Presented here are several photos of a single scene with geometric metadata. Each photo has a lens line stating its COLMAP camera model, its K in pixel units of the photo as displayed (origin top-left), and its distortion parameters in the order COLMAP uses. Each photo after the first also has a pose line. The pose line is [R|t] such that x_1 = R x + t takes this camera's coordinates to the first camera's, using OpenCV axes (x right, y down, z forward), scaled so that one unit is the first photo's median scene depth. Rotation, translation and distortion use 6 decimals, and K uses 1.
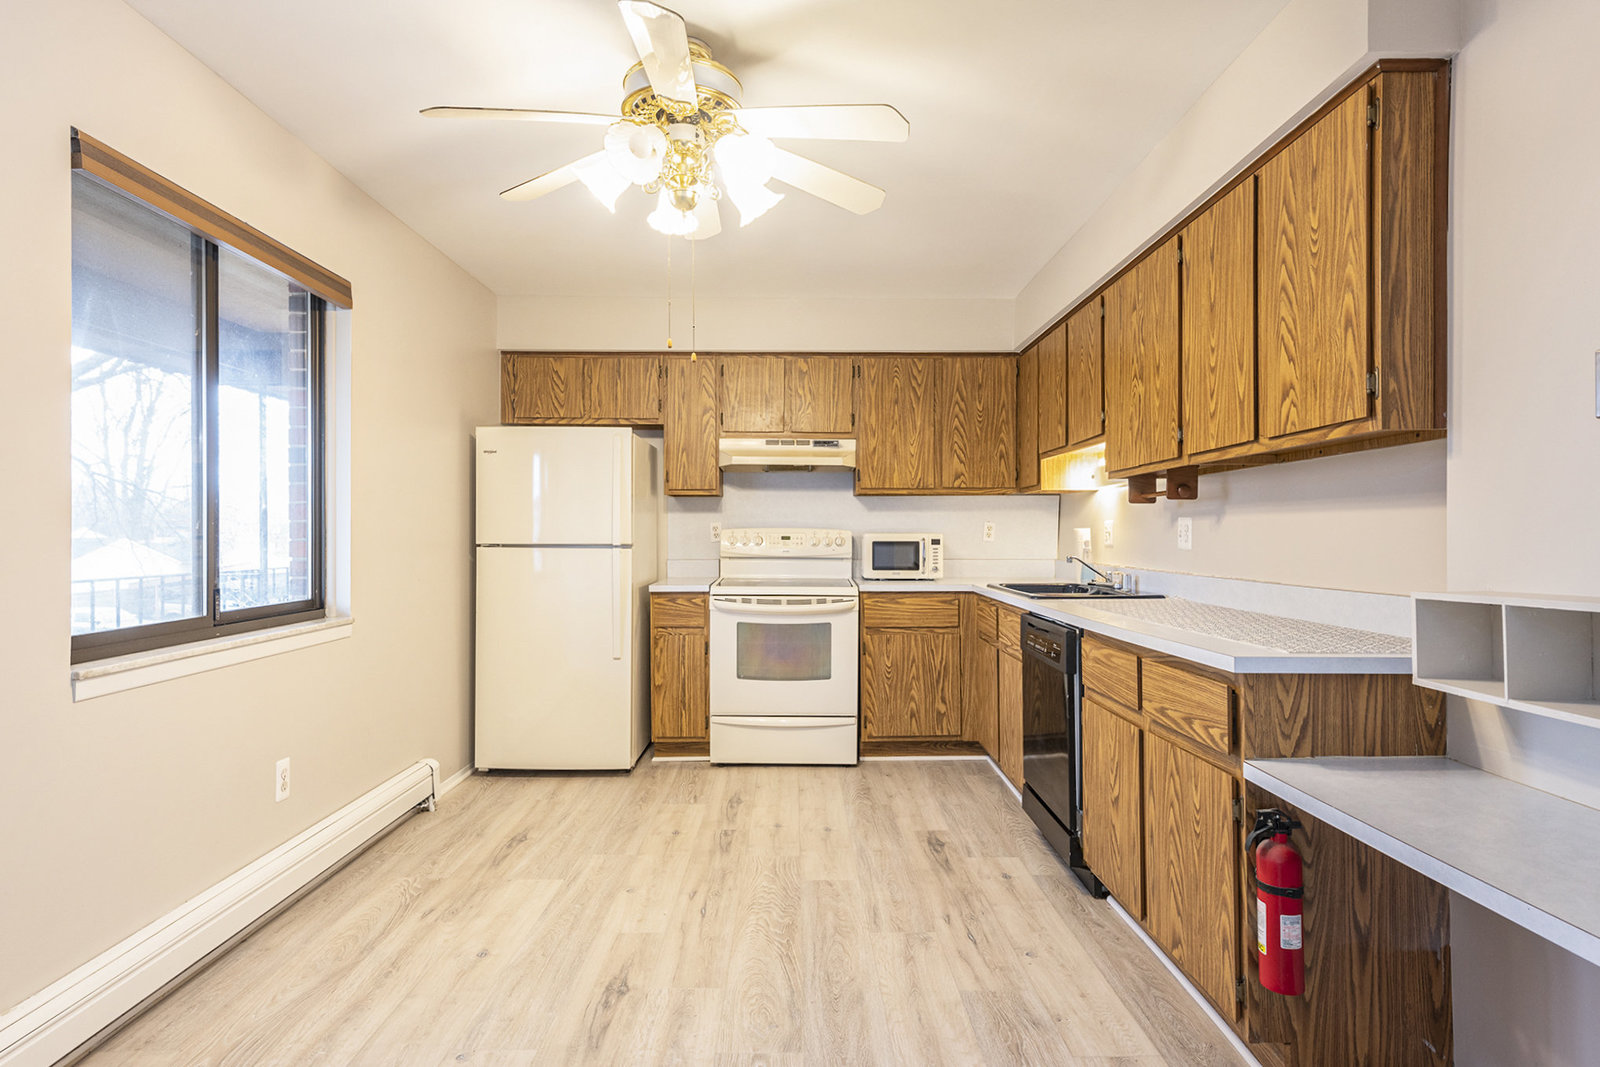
lens RADIAL K [[870.6, 0, 802.8], [0, 870.6, 542.8], [0, 0, 1]] dist [-0.002178, -0.002728]
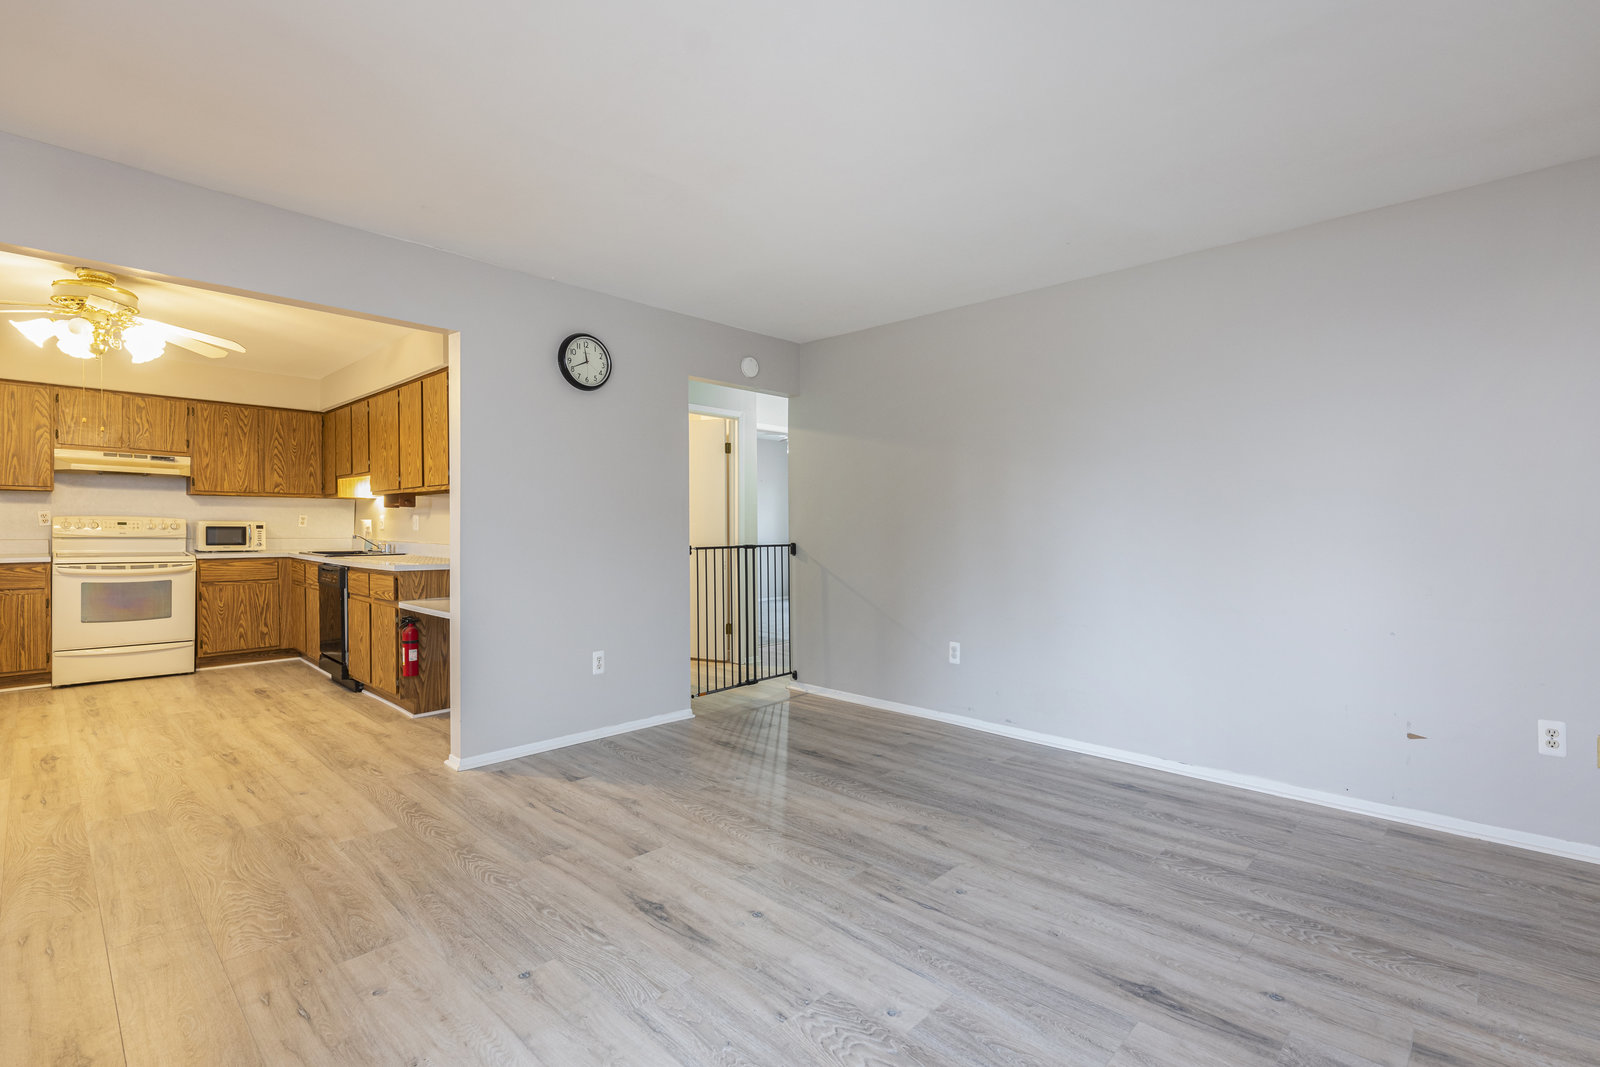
lens RADIAL K [[736.1, 0, 839.3], [0, 736.1, 534.3], [0, 0, 1]] dist [0.020042, -0.005530]
pose [[0.683427, -0.002034, 0.730016, -0.126952], [-0.000421, 0.999995, 0.003181, 0.008712], [-0.730019, -0.002482, 0.683422, -0.771094]]
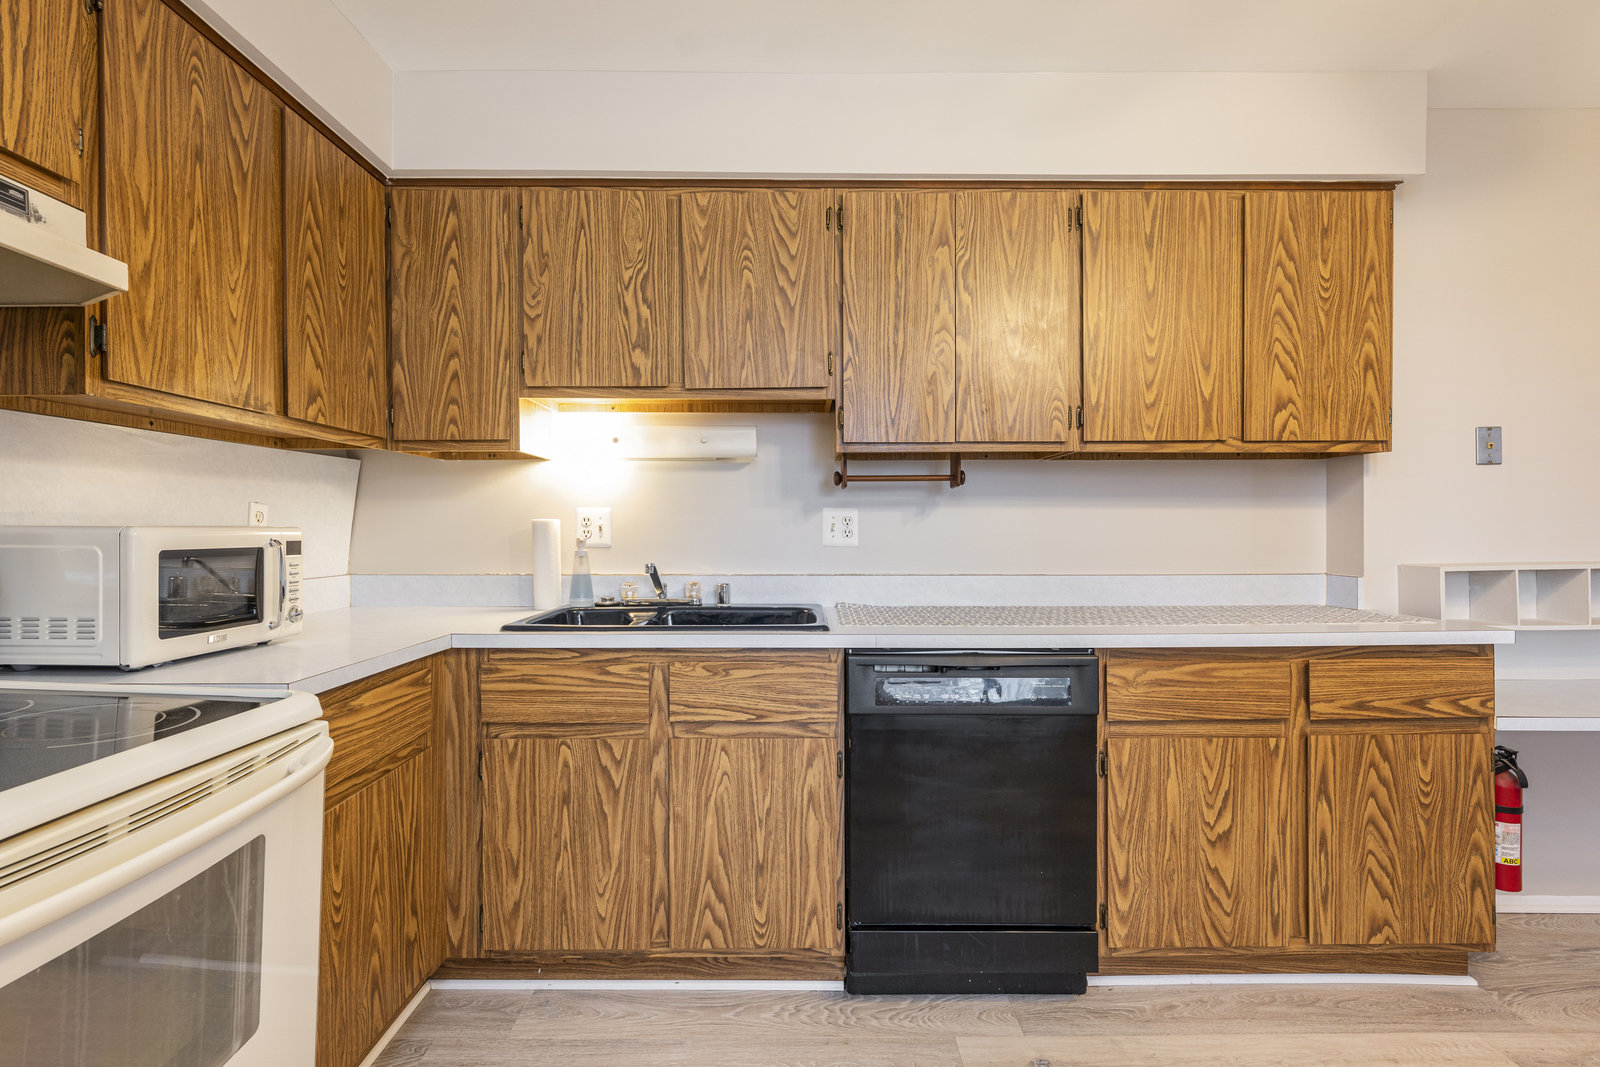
lens RADIAL K [[749.2, 0, 796.9], [0, 749.2, 530.7], [0, 0, 1]] dist [-0.000130, 0.003283]
pose [[-0.003867, -0.005551, 0.999977, -0.231959], [0.010291, 0.999931, 0.005591, -0.009375], [-0.999940, 0.010312, -0.003809, 0.873072]]
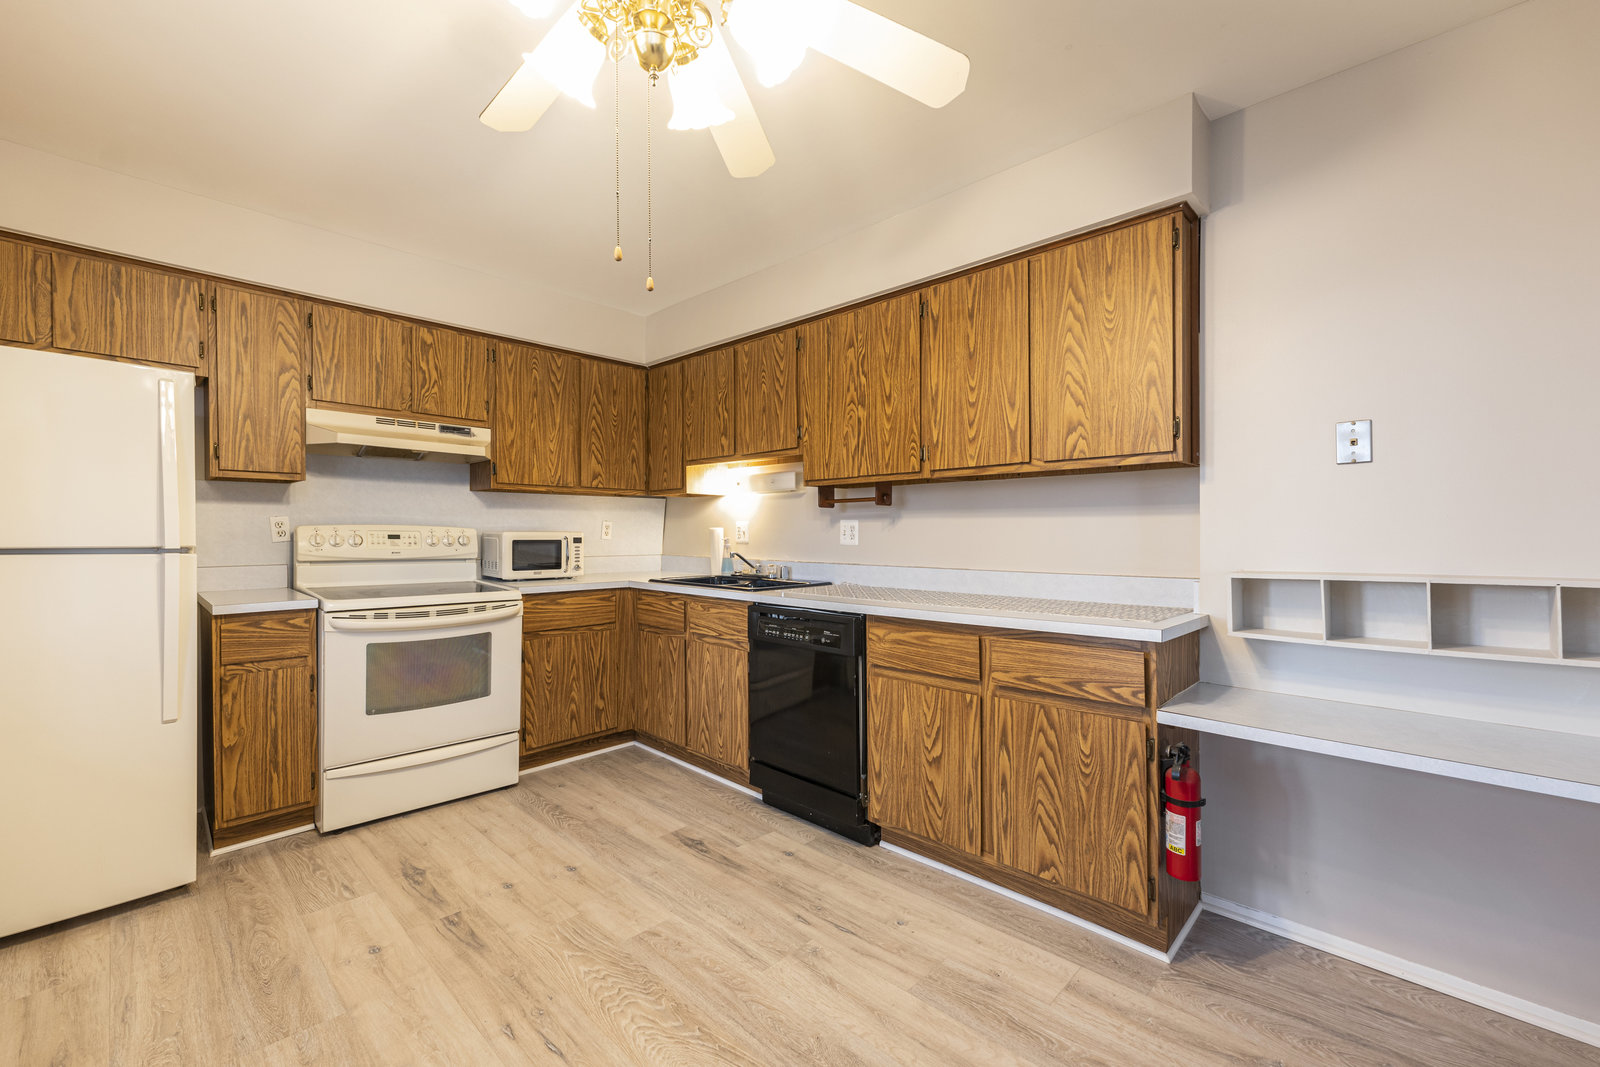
lens RADIAL K [[667.1, 0, 820.4], [0, 667.1, 540.6], [0, 0, 1]] dist [-0.000398, -0.000328]
pose [[0.688335, -0.007416, 0.725355, -0.244184], [0.005407, 0.999972, 0.005093, -0.003442], [-0.725373, 0.000416, 0.688356, 0.303318]]
